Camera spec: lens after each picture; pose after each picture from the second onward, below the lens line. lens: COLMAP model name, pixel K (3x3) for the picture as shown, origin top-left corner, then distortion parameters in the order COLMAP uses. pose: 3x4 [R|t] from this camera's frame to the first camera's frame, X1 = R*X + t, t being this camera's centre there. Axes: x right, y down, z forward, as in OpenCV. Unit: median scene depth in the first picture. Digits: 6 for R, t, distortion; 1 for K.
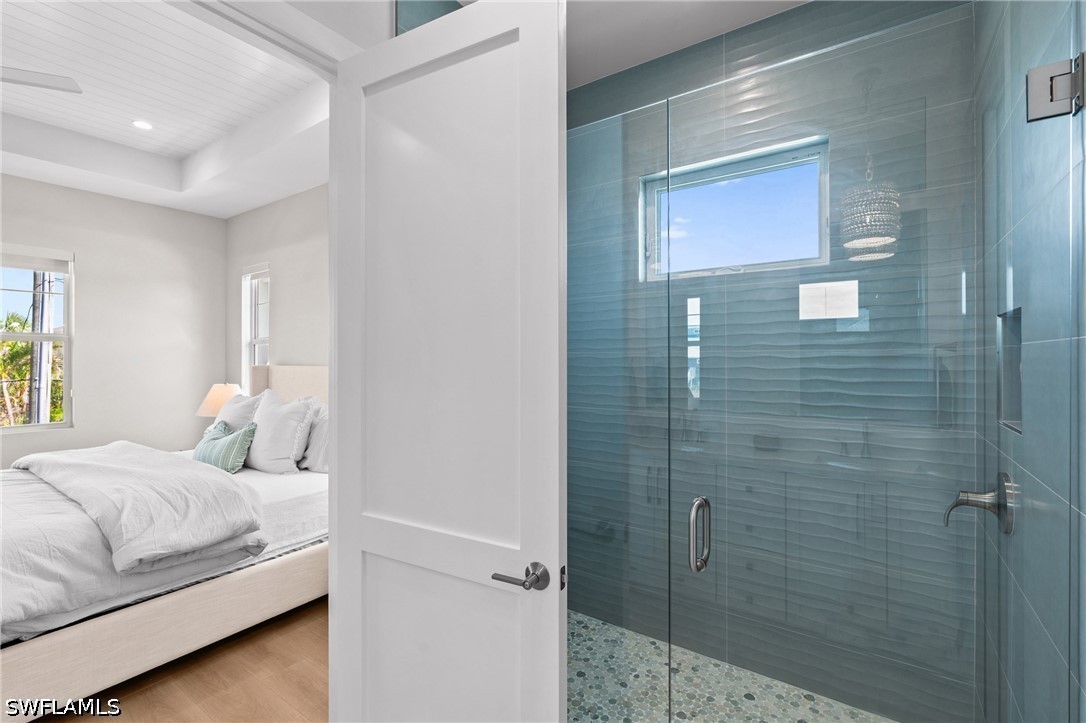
lens RADIAL K [[487.4, 0, 545.8], [0, 487.4, 357.3], [0, 0, 1]] dist [-0.000490, -0.000657]
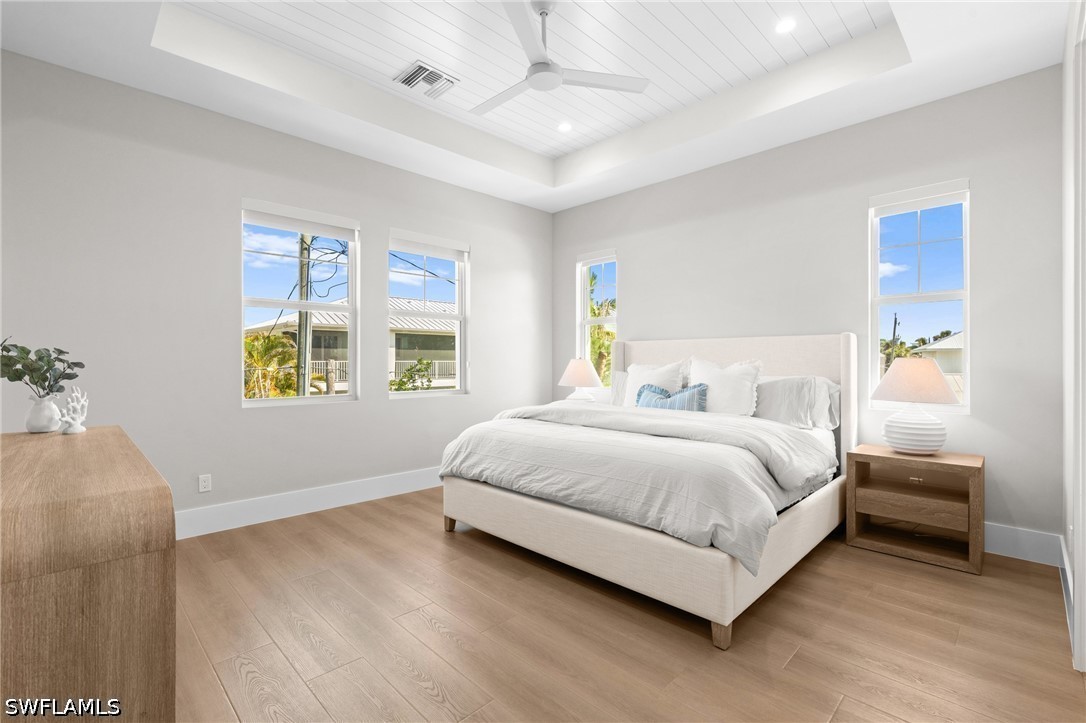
lens RADIAL K [[487.4, 0, 542.9], [0, 487.4, 361.8], [0, 0, 1]] dist [-0.000490, -0.000657]
pose [[0.981124, 0.006659, -0.193267, -0.564351], [-0.005989, 0.999974, 0.004052, 0.062671], [0.193289, -0.002818, 0.981138, -0.120336]]
